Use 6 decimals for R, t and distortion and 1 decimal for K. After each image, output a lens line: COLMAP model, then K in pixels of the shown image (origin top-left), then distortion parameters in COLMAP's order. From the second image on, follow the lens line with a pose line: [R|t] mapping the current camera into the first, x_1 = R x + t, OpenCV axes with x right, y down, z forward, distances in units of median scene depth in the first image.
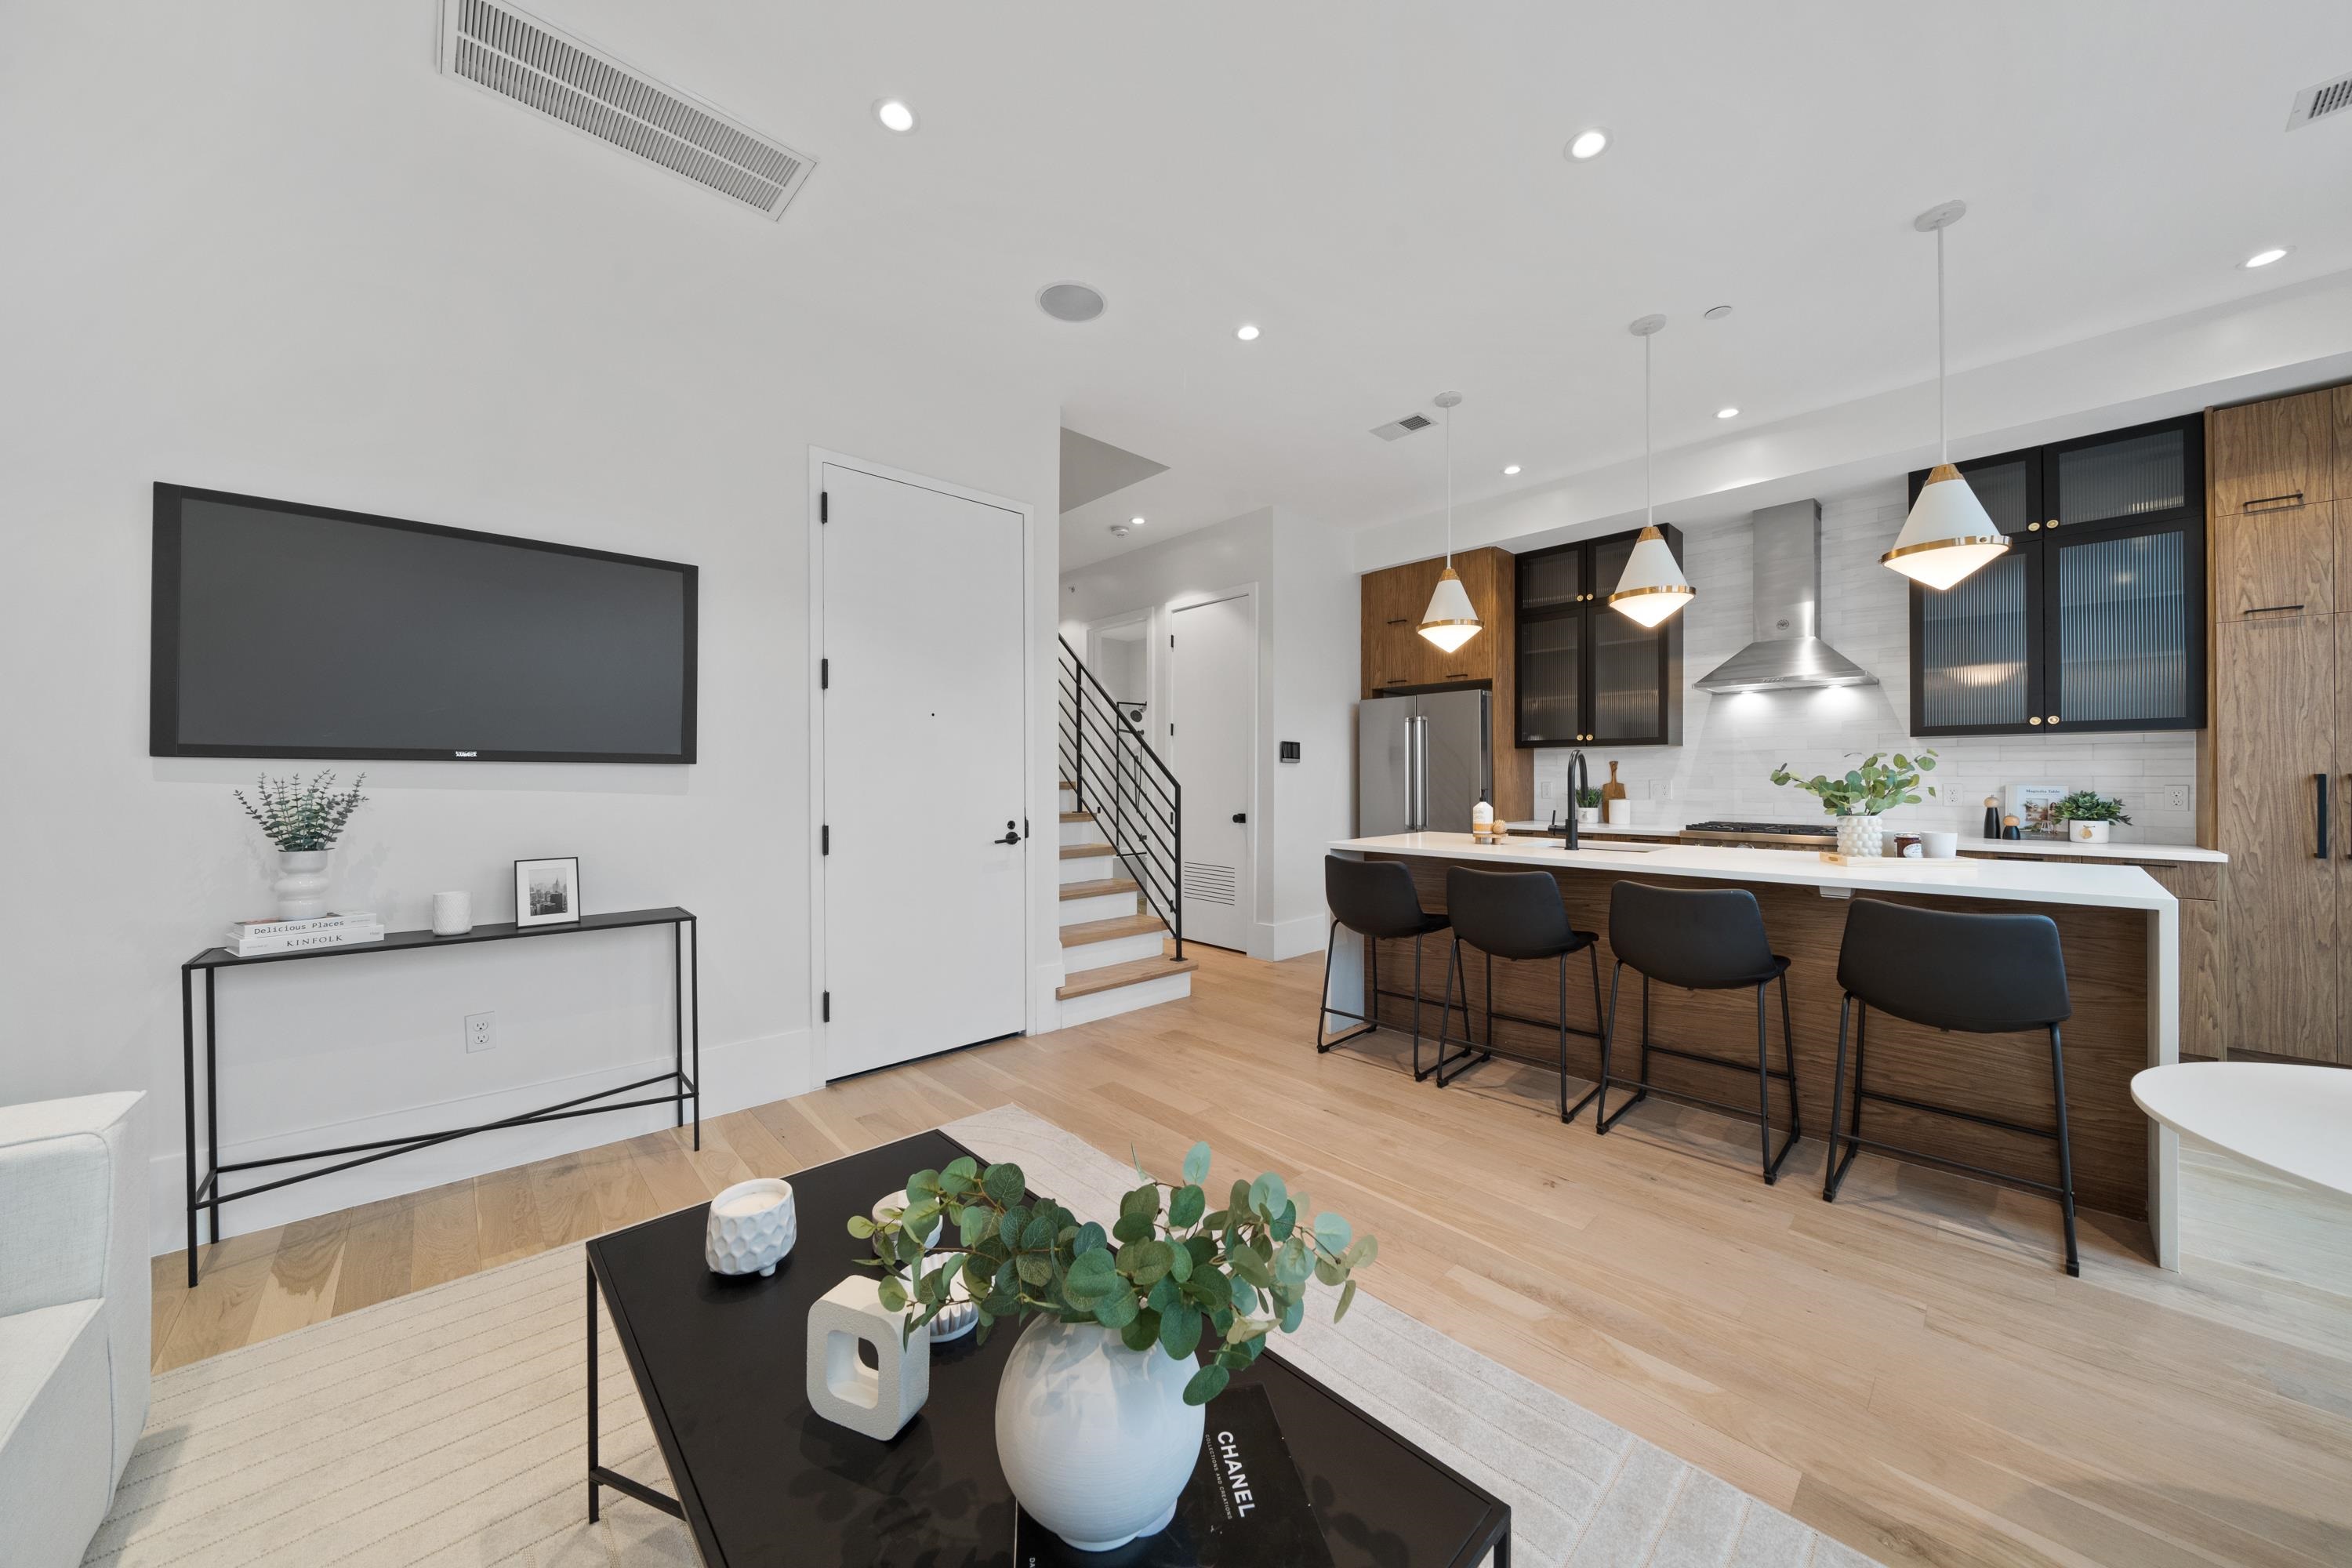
lens RADIAL K [[798.1, 0, 1171.3], [0, 798.1, 773.7], [0, 0, 1]] dist [-0.003304, -0.000430]
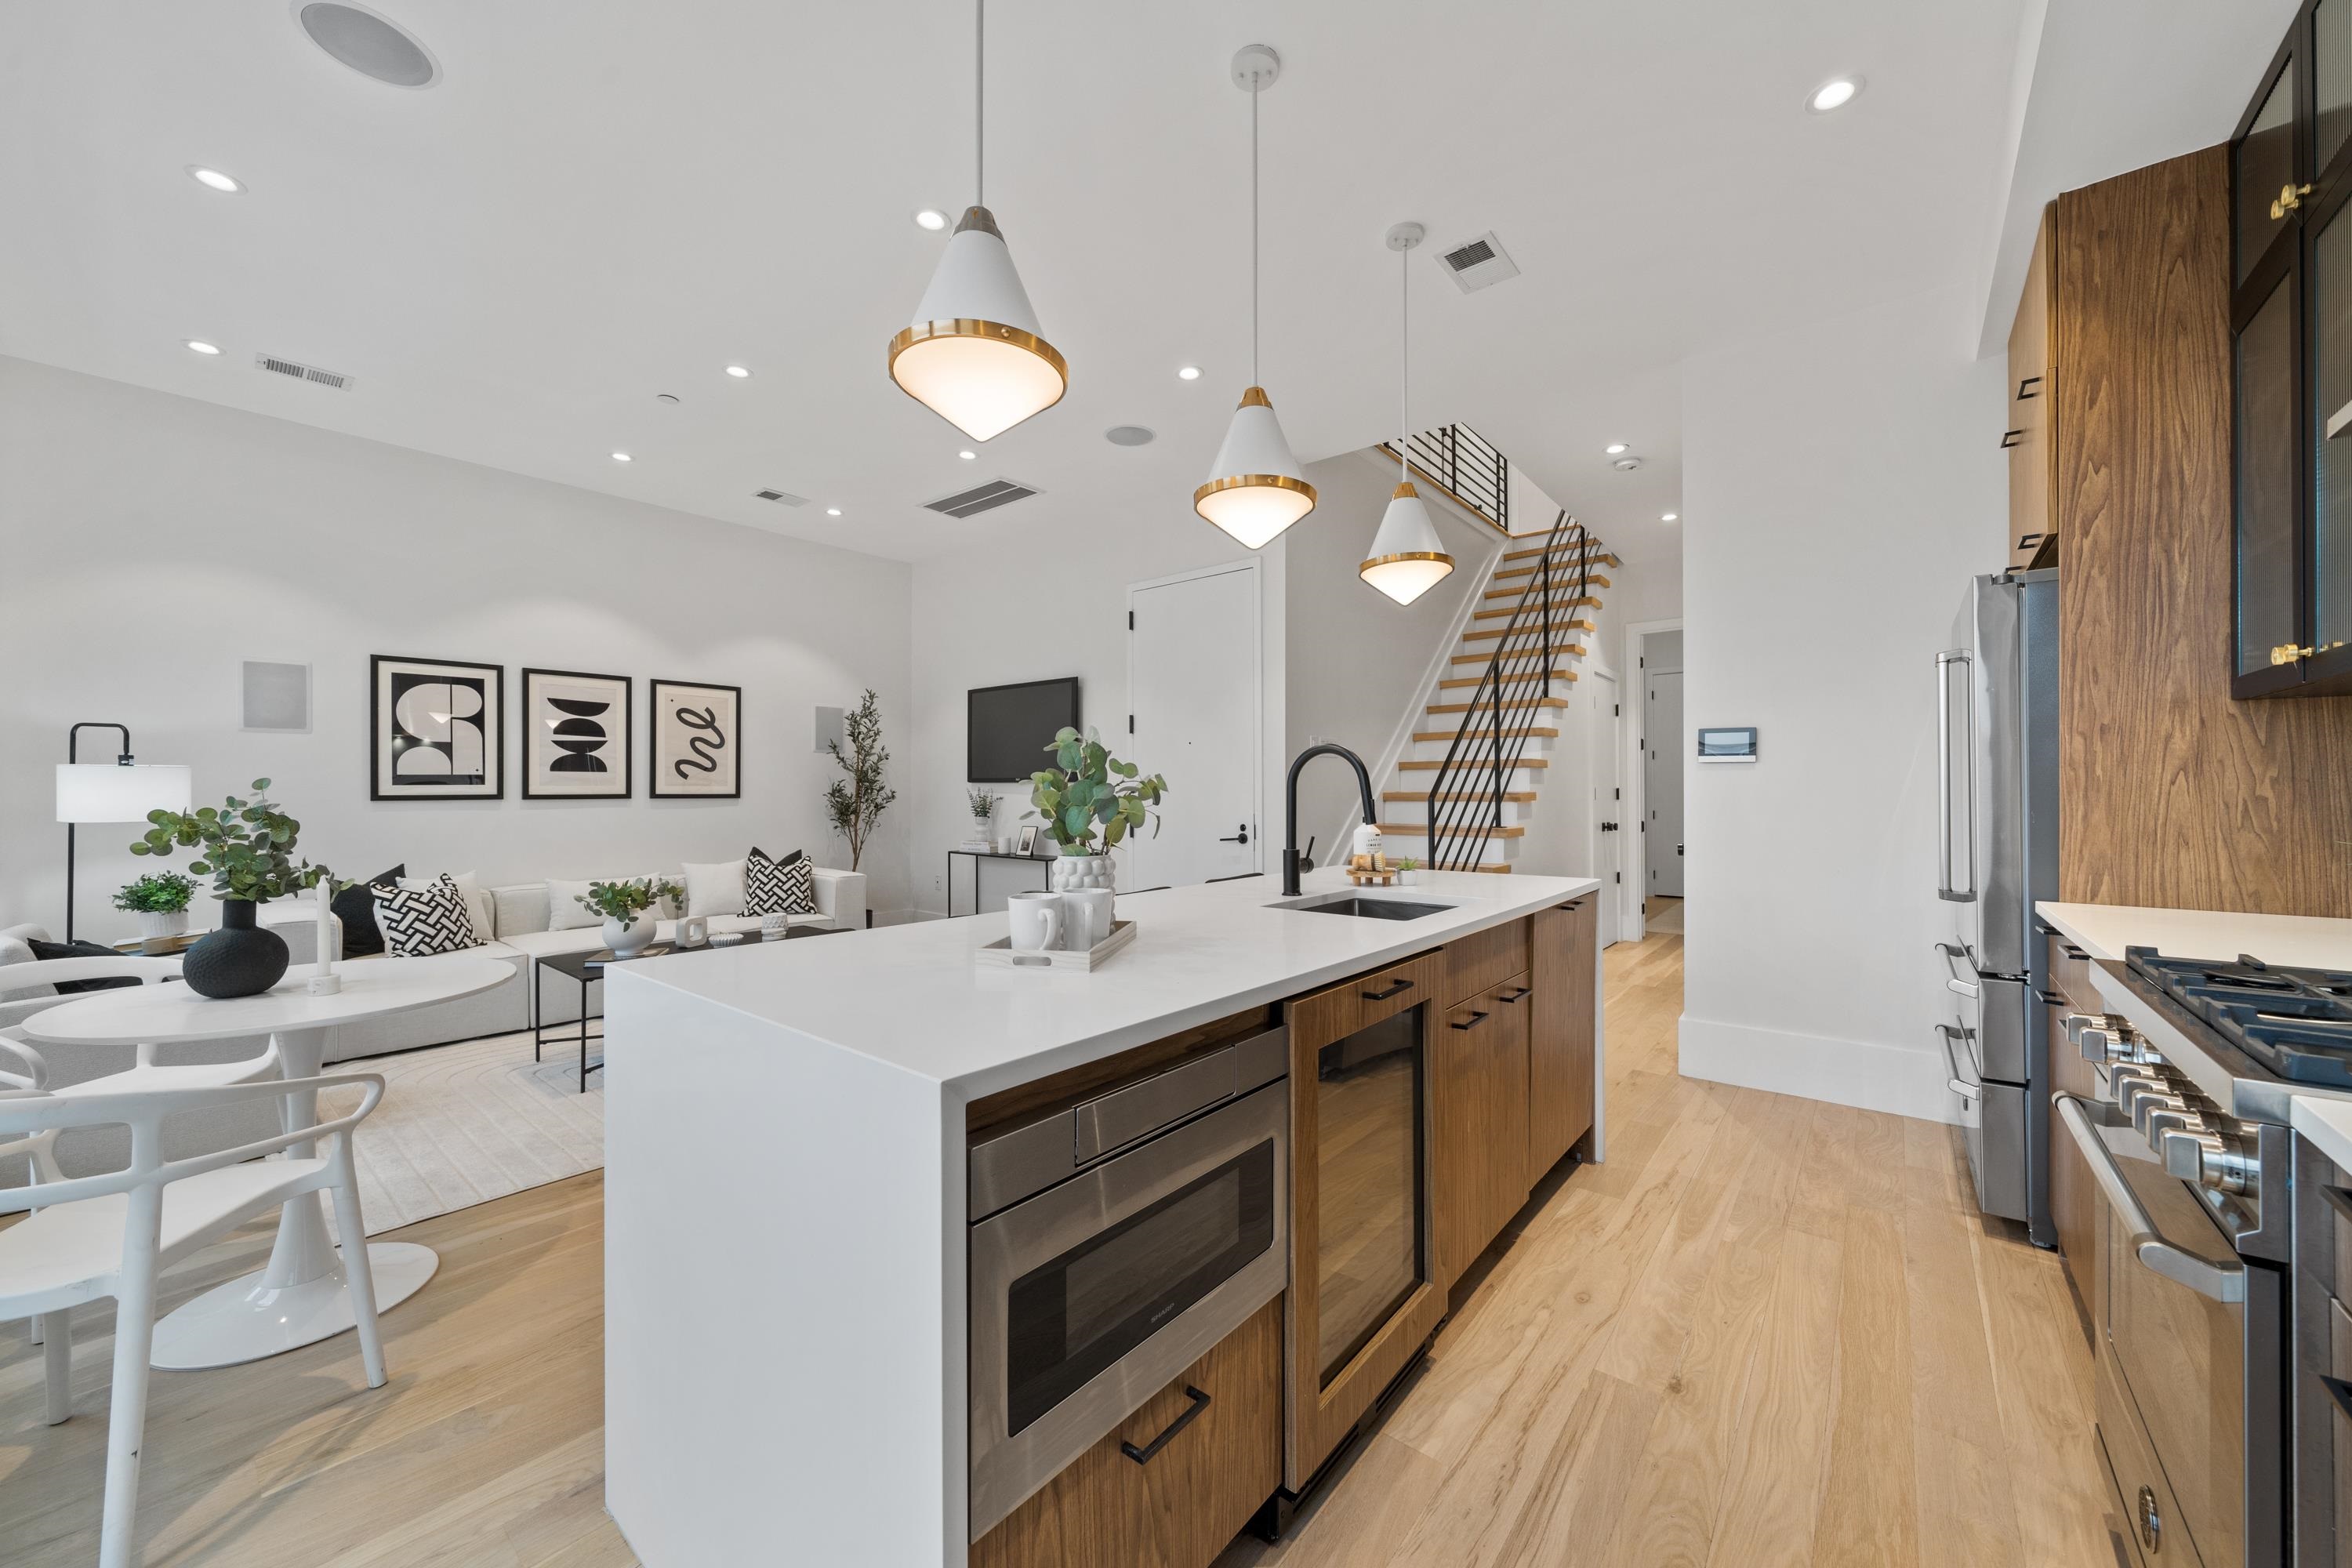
lens RADIAL K [[851.1, 0, 1193.7], [0, 851.1, 787.1], [0, 0, 1]] dist [-0.014468, -0.000146]
pose [[0.146301, -0.004944, -0.989228, 1.113171], [0.006790, 0.999969, -0.003994, 0.007613], [0.989217, -0.006132, 0.146330, 0.763489]]
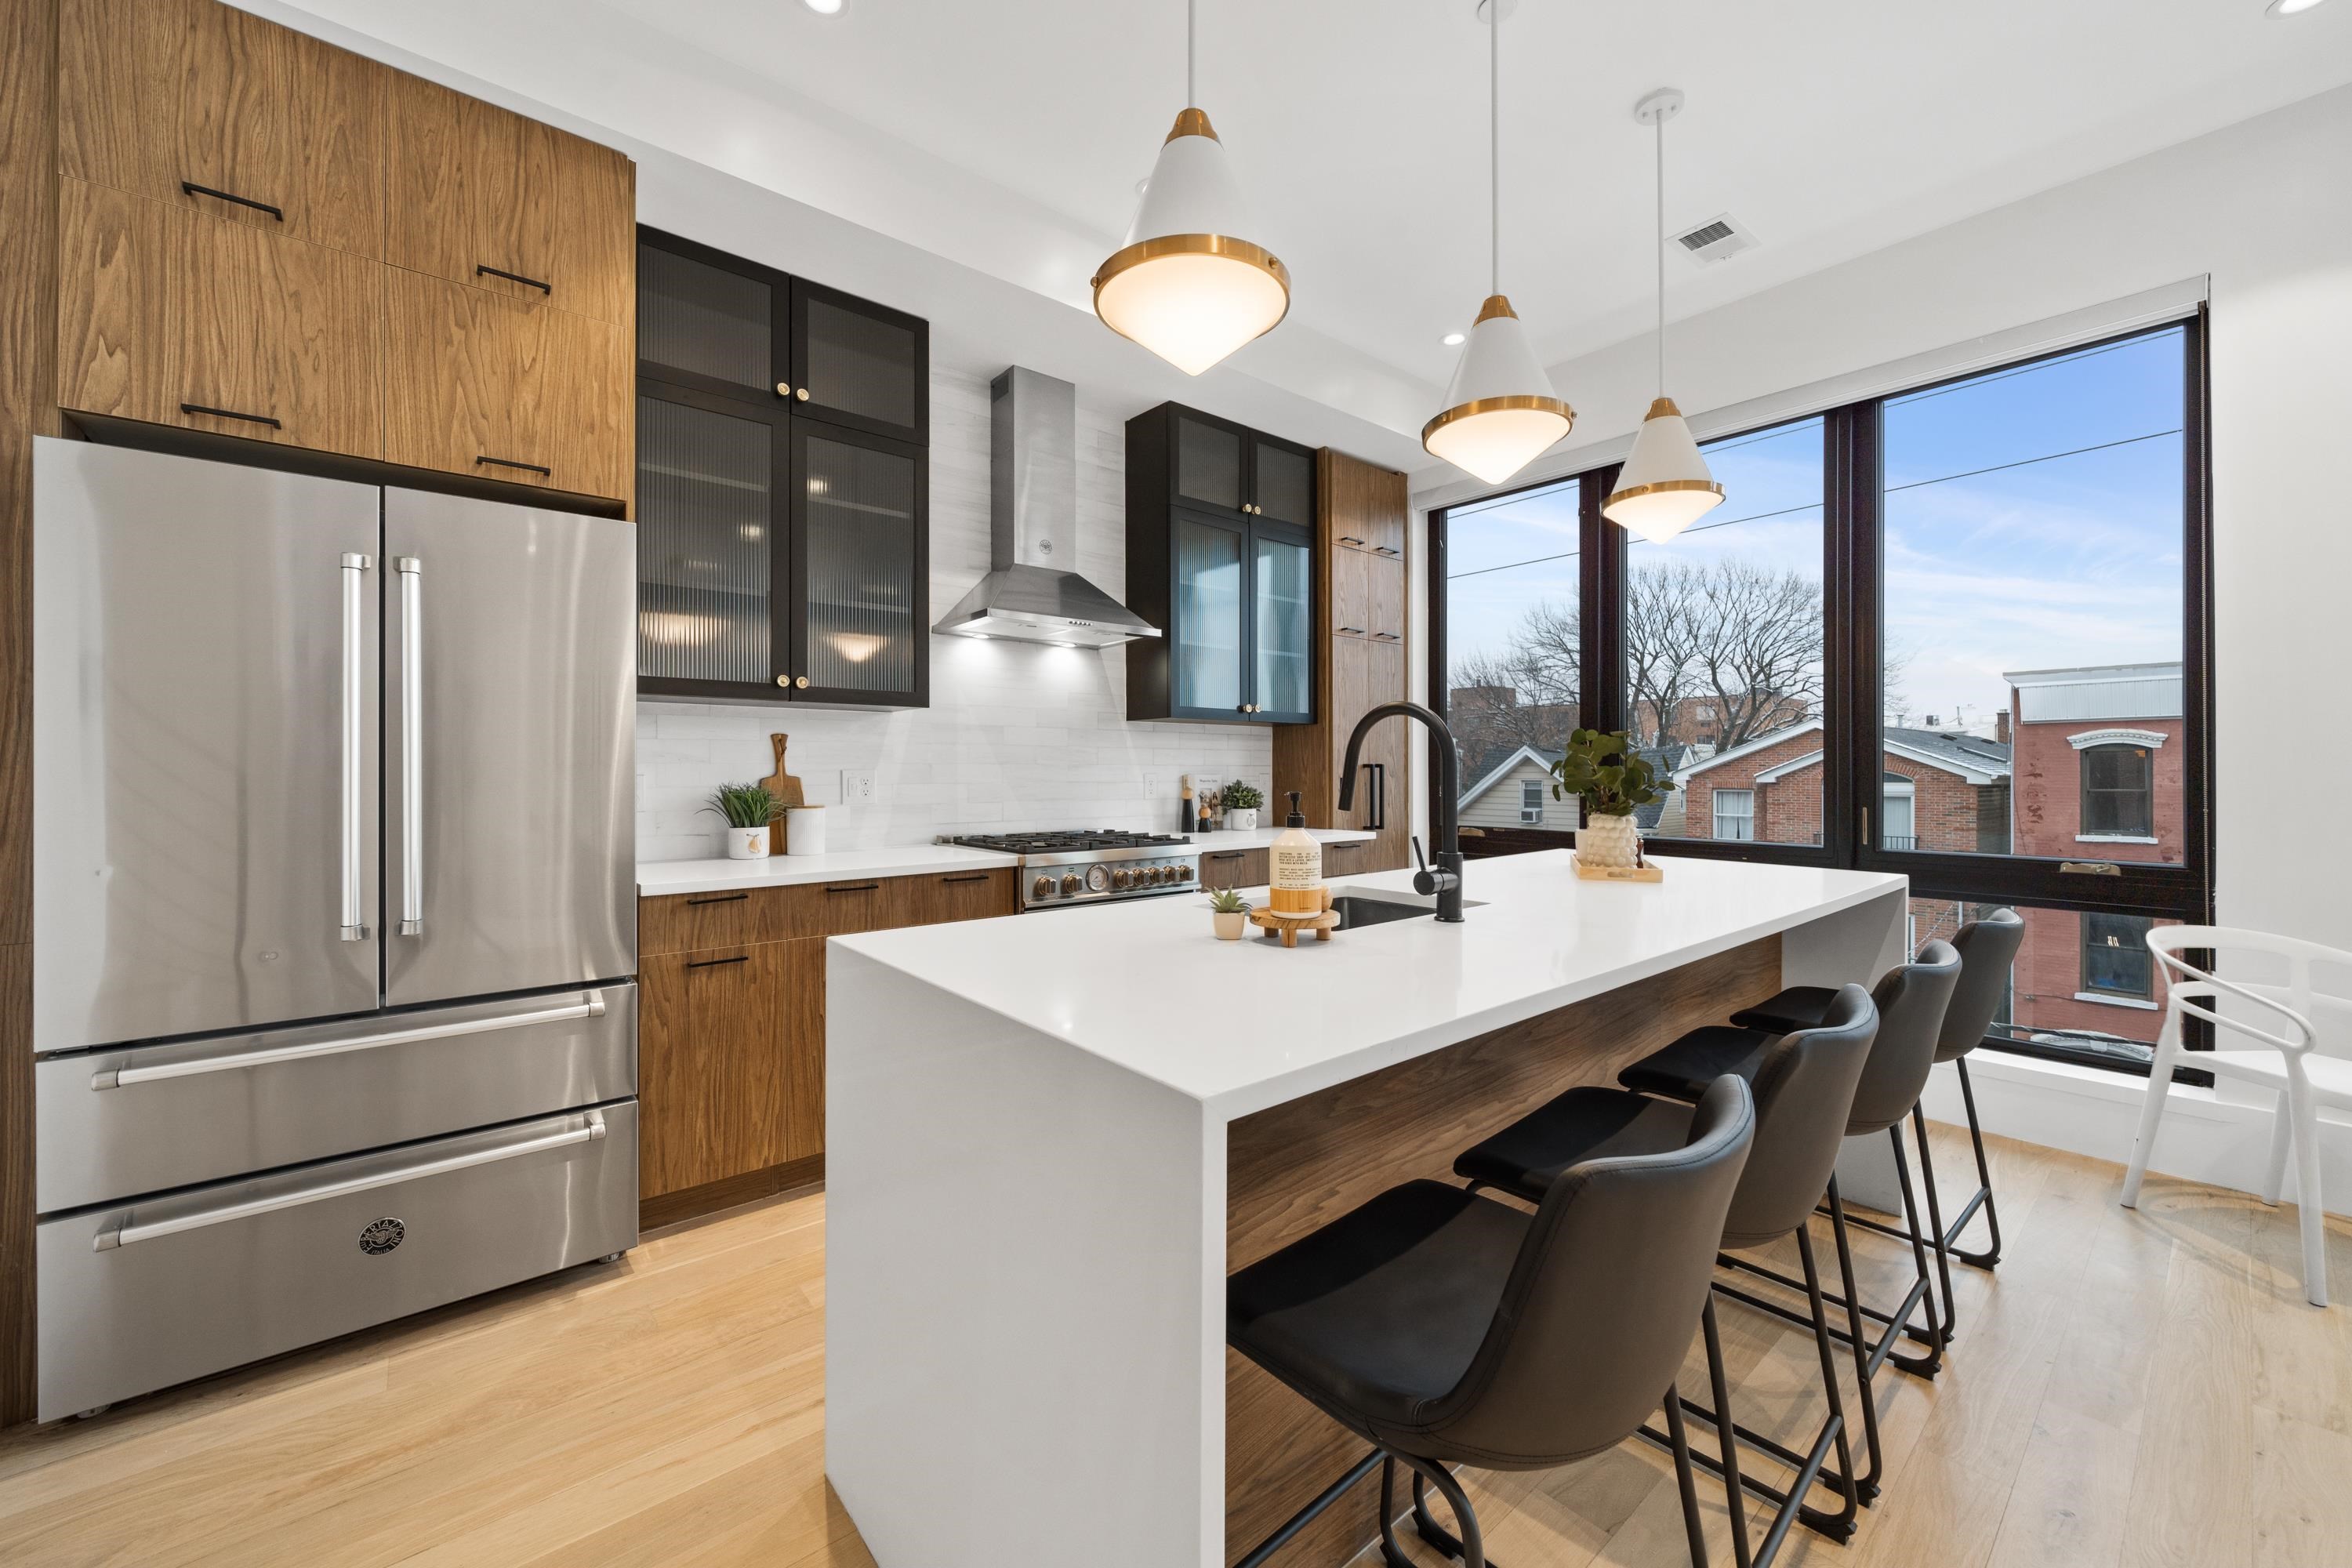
lens RADIAL K [[893.4, 0, 1158.1], [0, 893.4, 770.5], [0, 0, 1]] dist [-0.003455, -0.000365]
pose [[0.062854, -0.000554, 0.998023, -0.009352], [-0.003851, 0.999992, 0.000798, 0.009988], [-0.998015, -0.003894, 0.062851, 1.067869]]
